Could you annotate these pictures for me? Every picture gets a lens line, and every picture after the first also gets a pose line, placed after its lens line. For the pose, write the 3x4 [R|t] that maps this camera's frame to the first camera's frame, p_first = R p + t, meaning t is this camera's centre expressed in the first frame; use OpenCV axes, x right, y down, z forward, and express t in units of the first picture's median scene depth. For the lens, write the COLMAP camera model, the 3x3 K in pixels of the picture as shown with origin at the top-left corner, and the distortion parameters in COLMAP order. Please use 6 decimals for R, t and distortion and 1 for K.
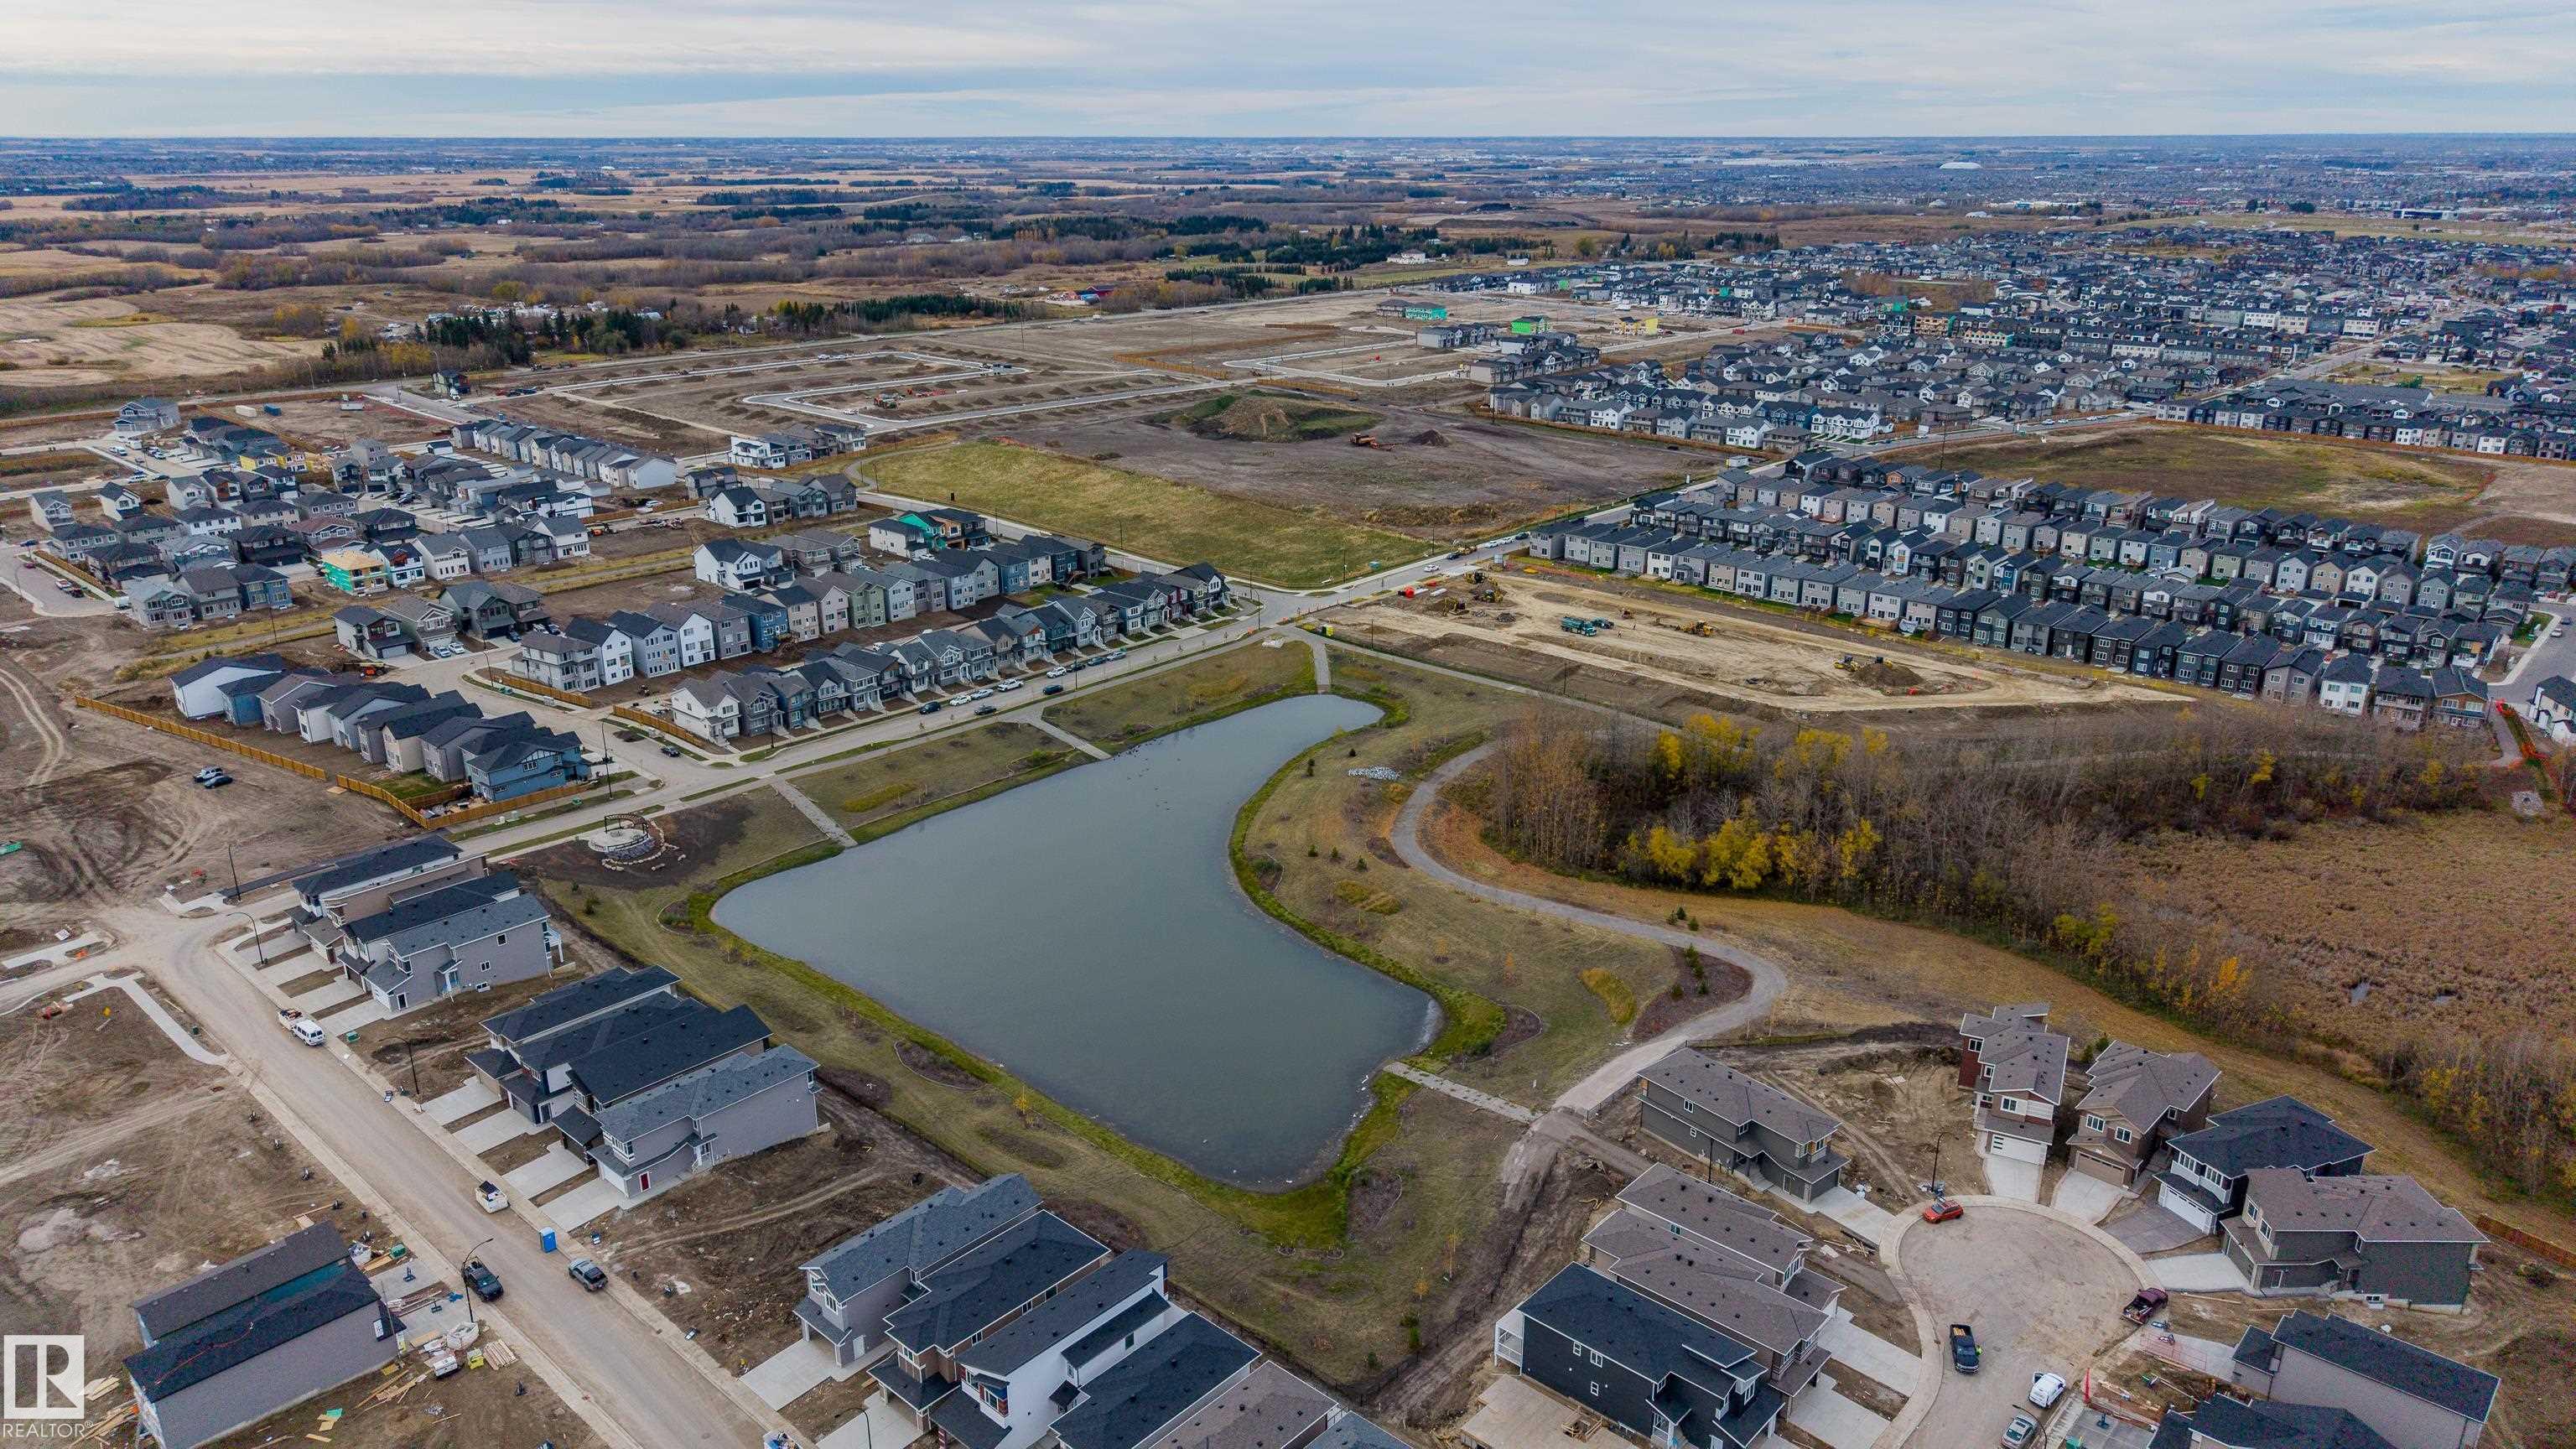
lens RADIAL K [[1716.0, 0, 1288.0], [0, 1716.0, 724.5], [0, 0, 1]] dist [0.048247, -0.057243]
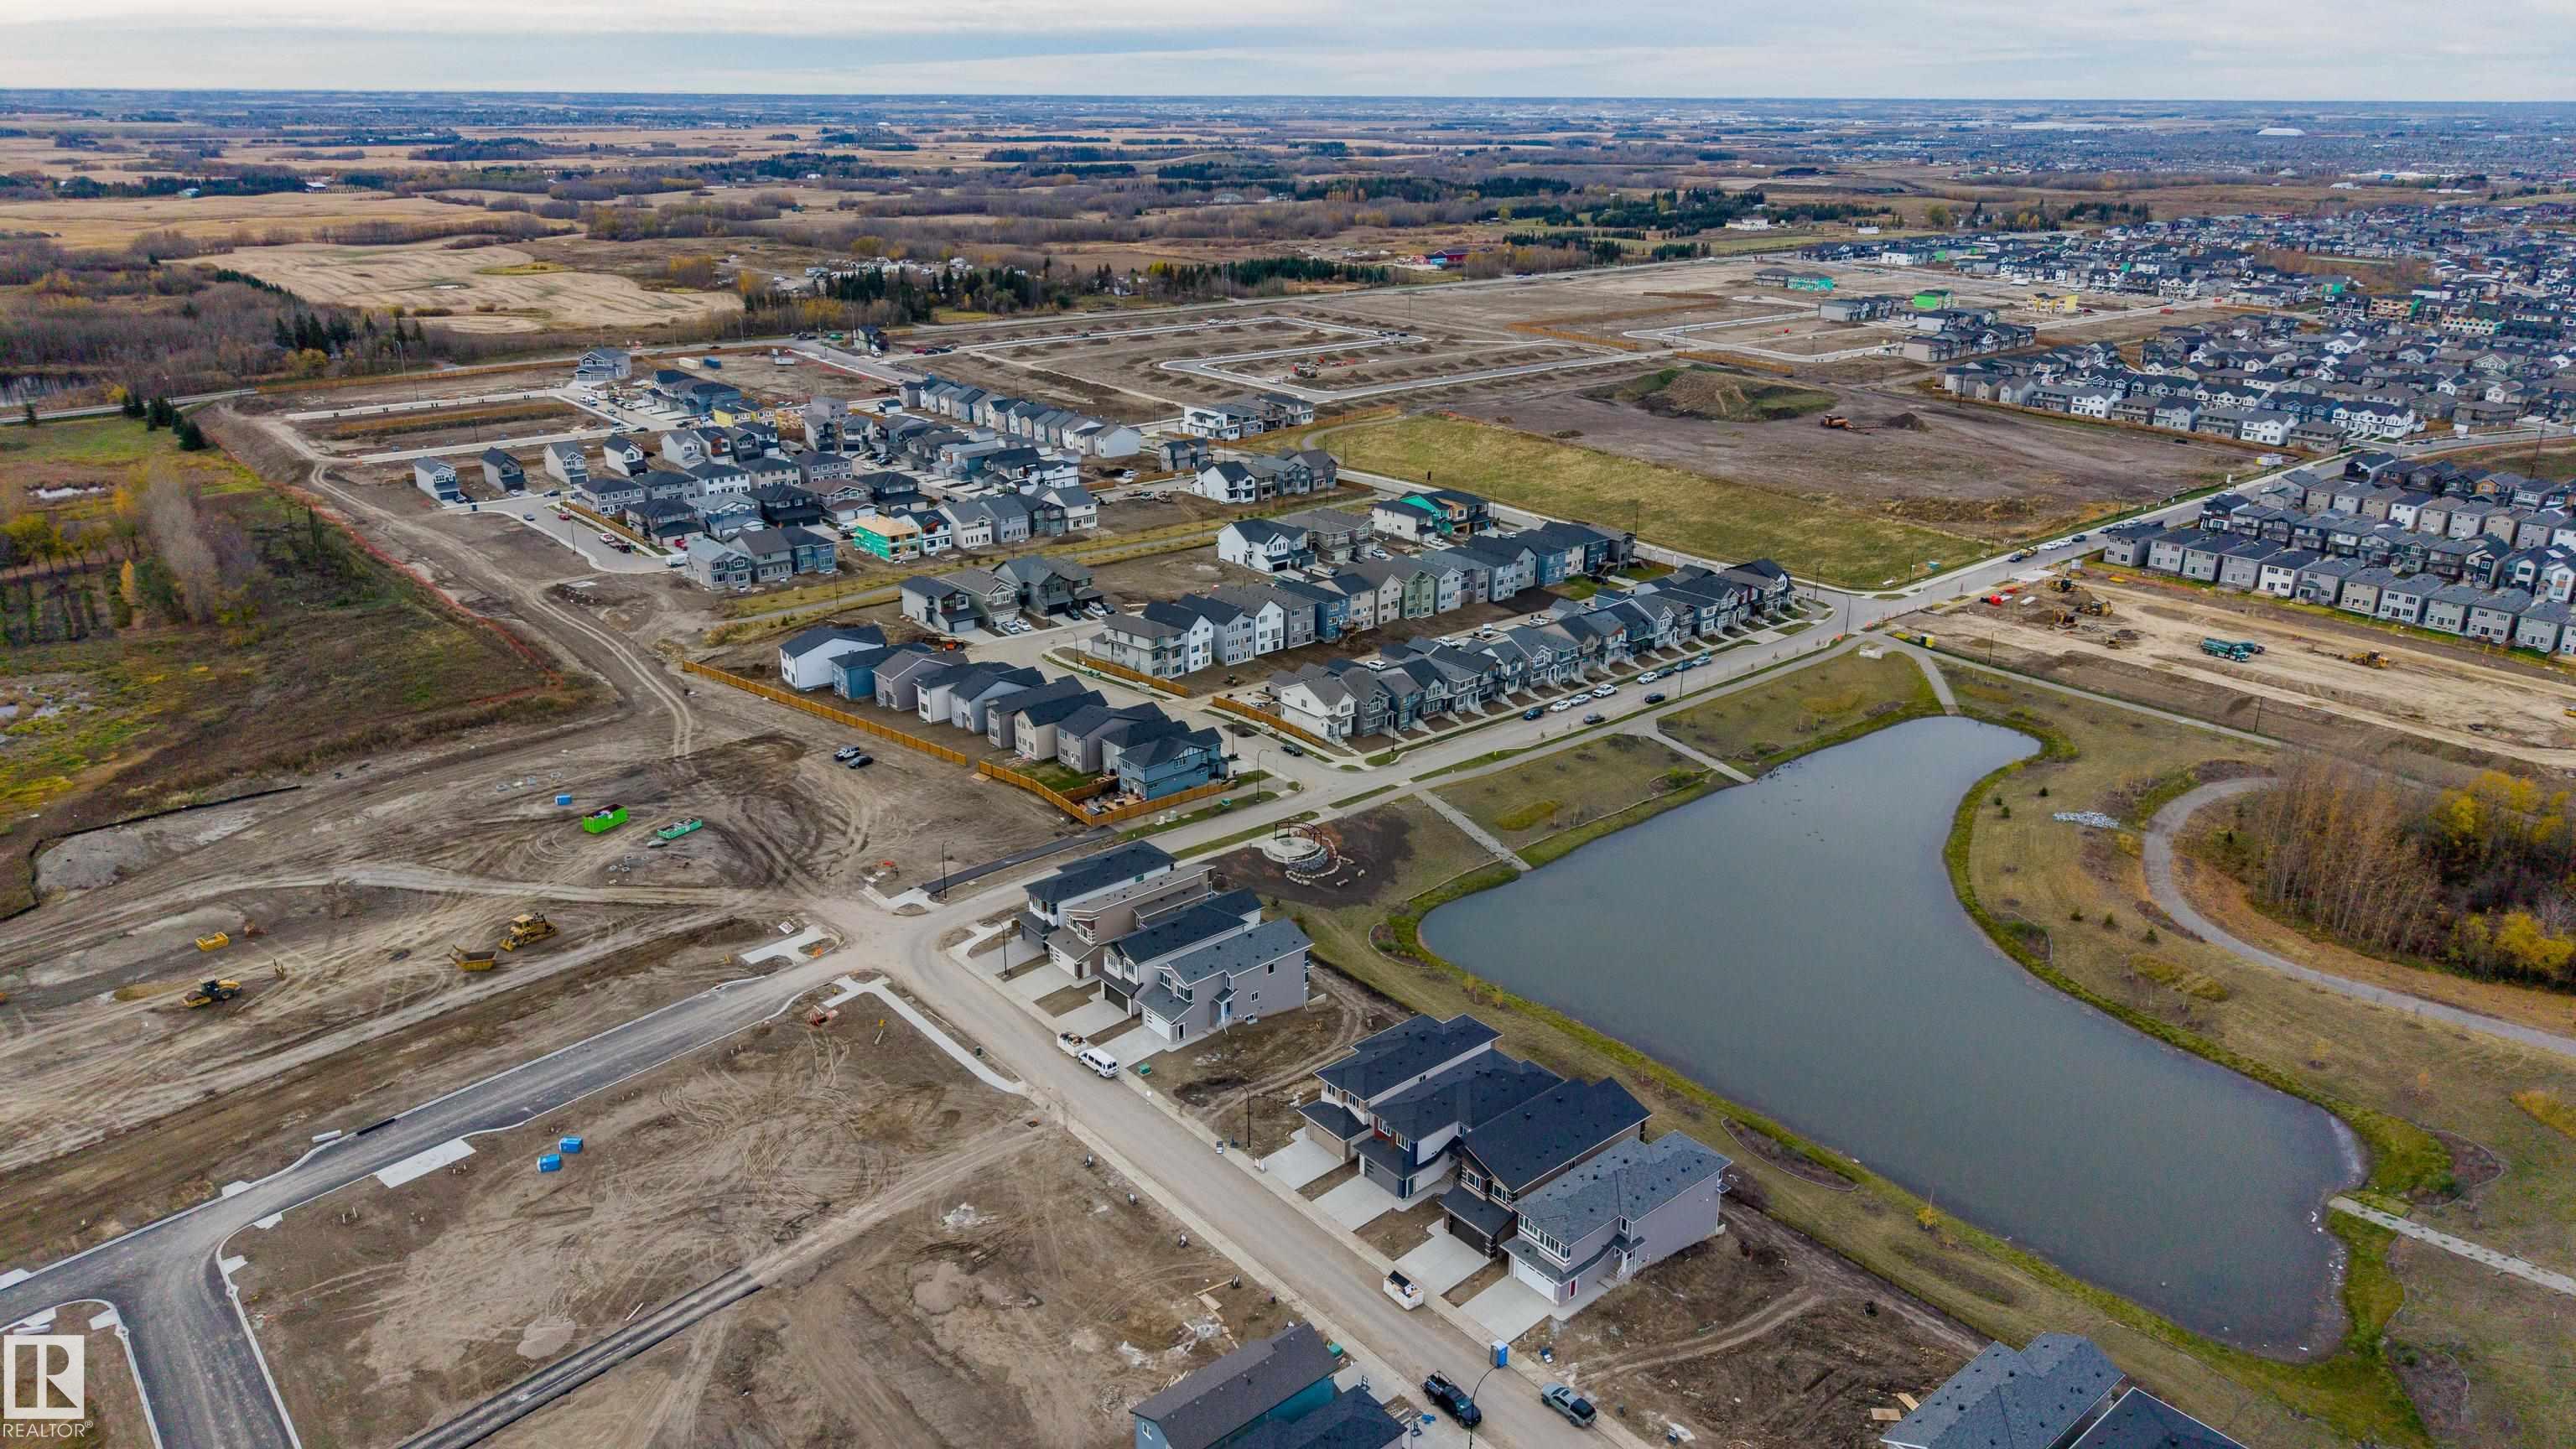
lens RADIAL K [[1716.0, 0, 1288.0], [0, 1716.0, 724.5], [0, 0, 1]] dist [0.048247, -0.057243]
pose [[0.991274, 0.050580, -0.121729, -0.201384], [-0.048050, 0.998565, 0.023637, -0.017002], [0.122750, -0.017582, 0.992282, 0.055025]]
